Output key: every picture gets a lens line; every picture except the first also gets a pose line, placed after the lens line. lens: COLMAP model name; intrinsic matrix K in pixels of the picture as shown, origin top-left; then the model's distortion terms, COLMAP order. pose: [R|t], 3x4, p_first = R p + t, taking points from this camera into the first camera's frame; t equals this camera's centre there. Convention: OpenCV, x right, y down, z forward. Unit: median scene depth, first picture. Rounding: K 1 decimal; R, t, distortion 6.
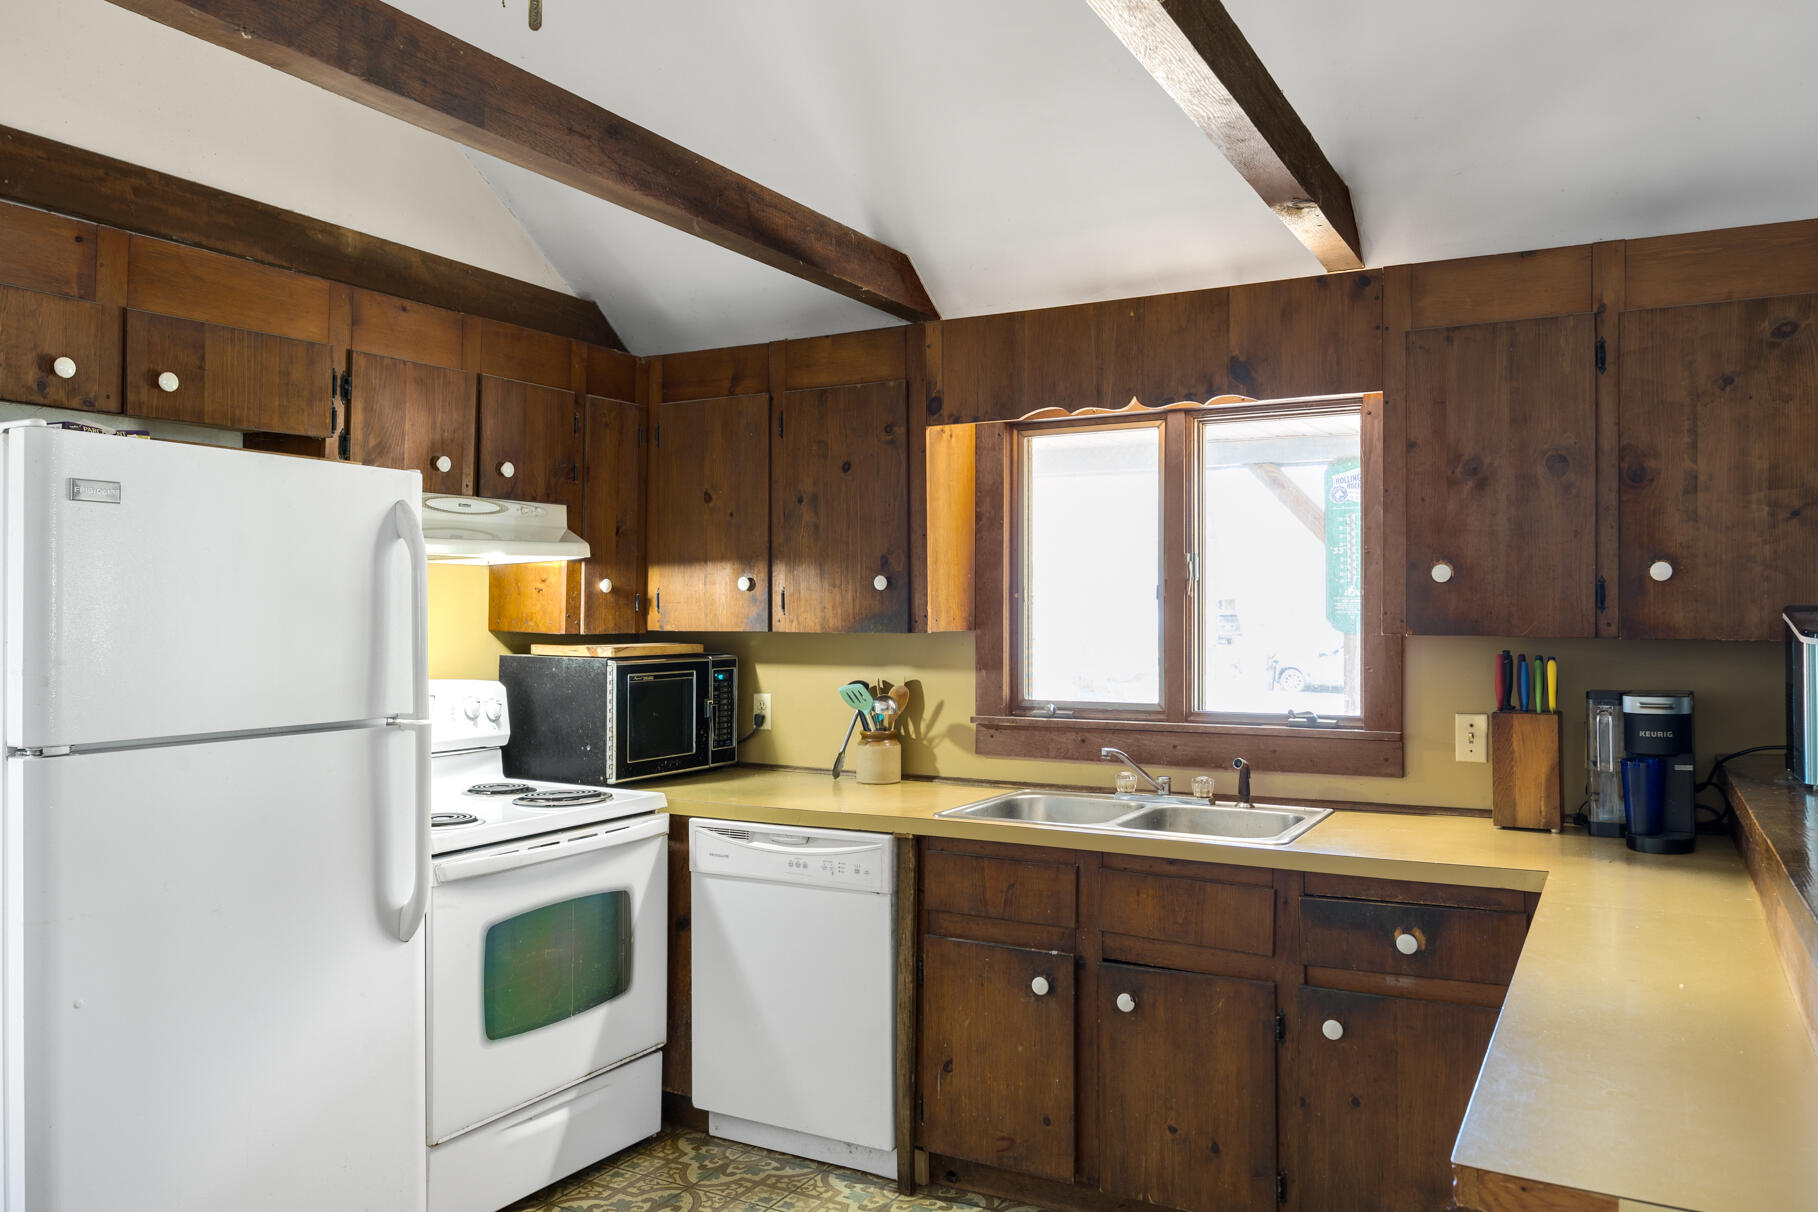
lens RADIAL K [[1328.1, 0, 909.0], [0, 1328.1, 606.0], [0, 0, 1]] dist [-0.008845, -0.001506]
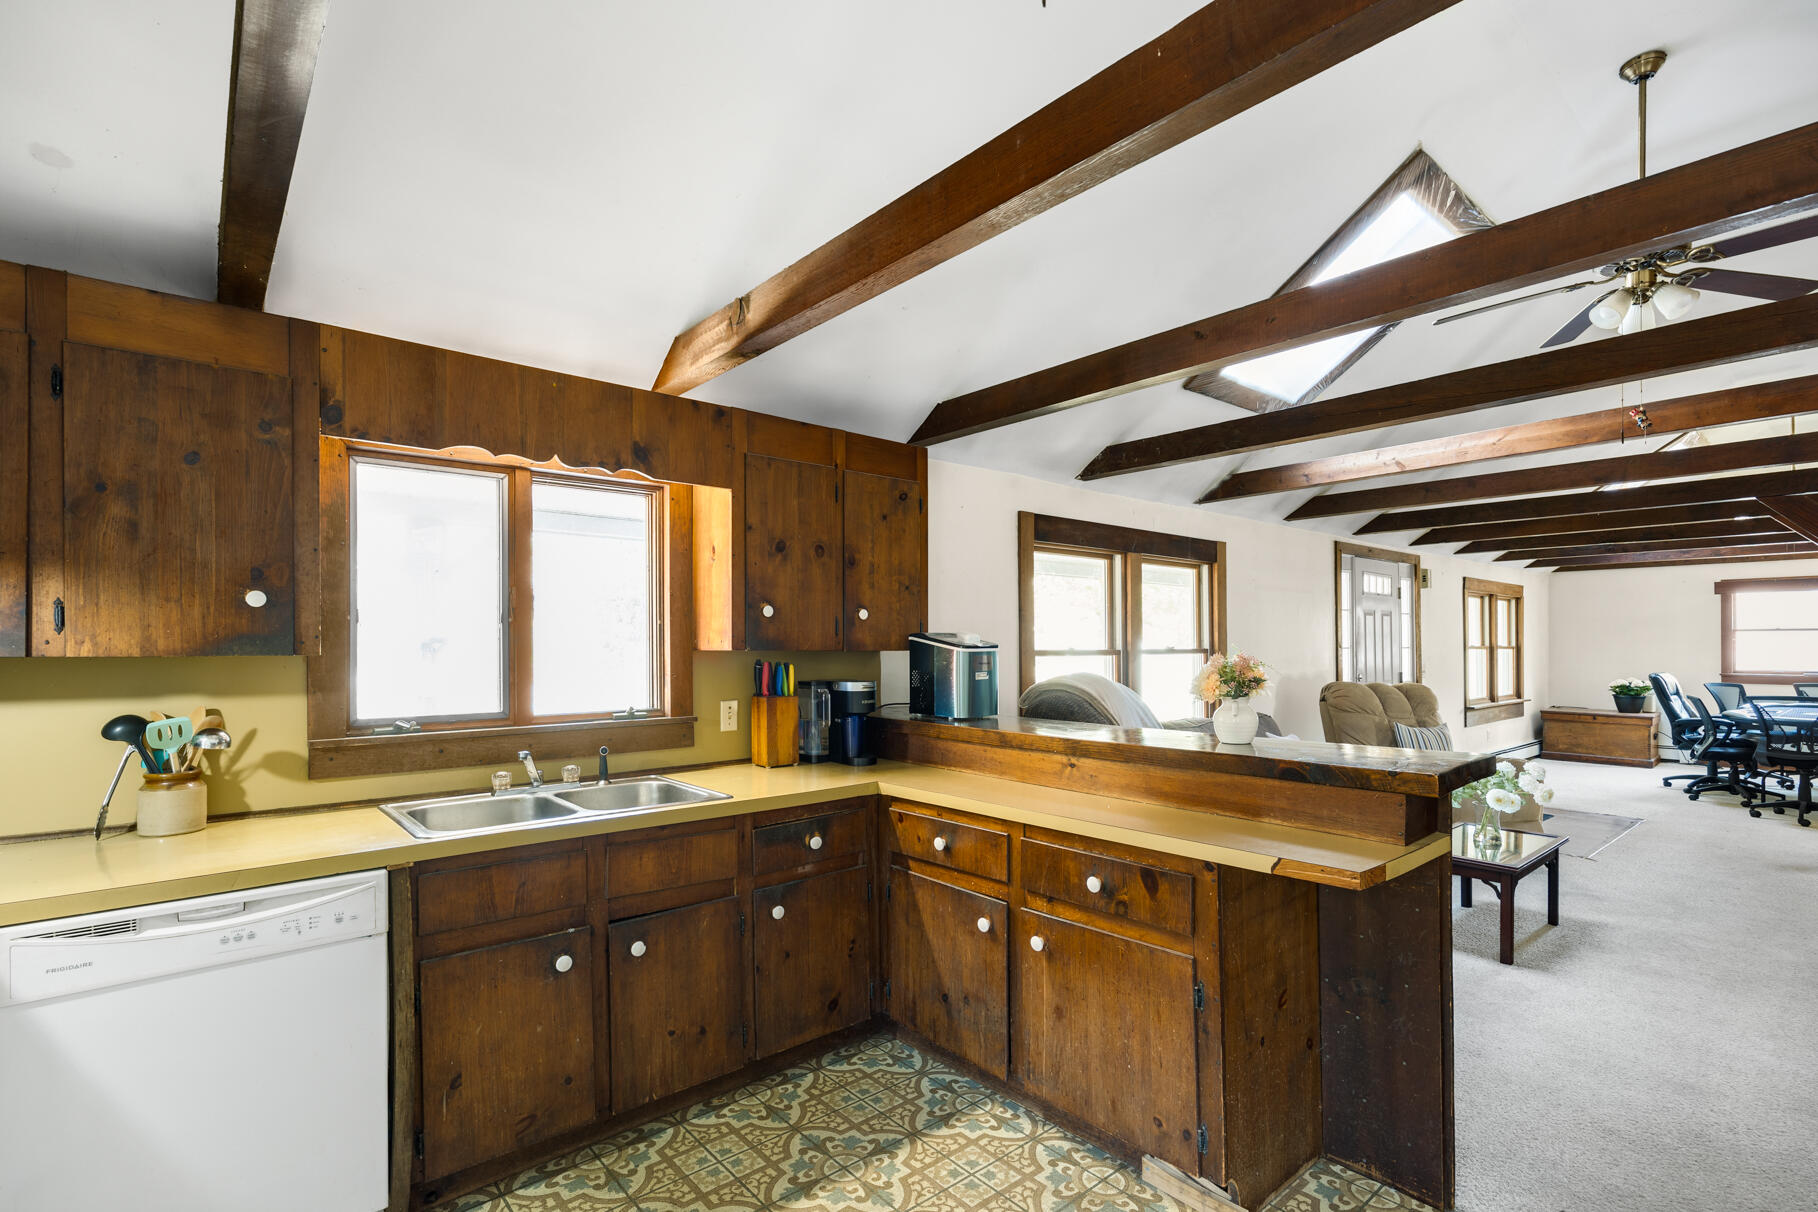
lens RADIAL K [[839.5, 0, 909.1], [0, 839.5, 642.1], [0, 0, 1]] dist [0.001328, 0.000343]
pose [[0.350840, 0.001201, 0.936435, -0.437467], [-0.004892, 0.999988, 0.000551, 0.010048], [-0.936423, -0.004774, 0.350842, 0.444140]]
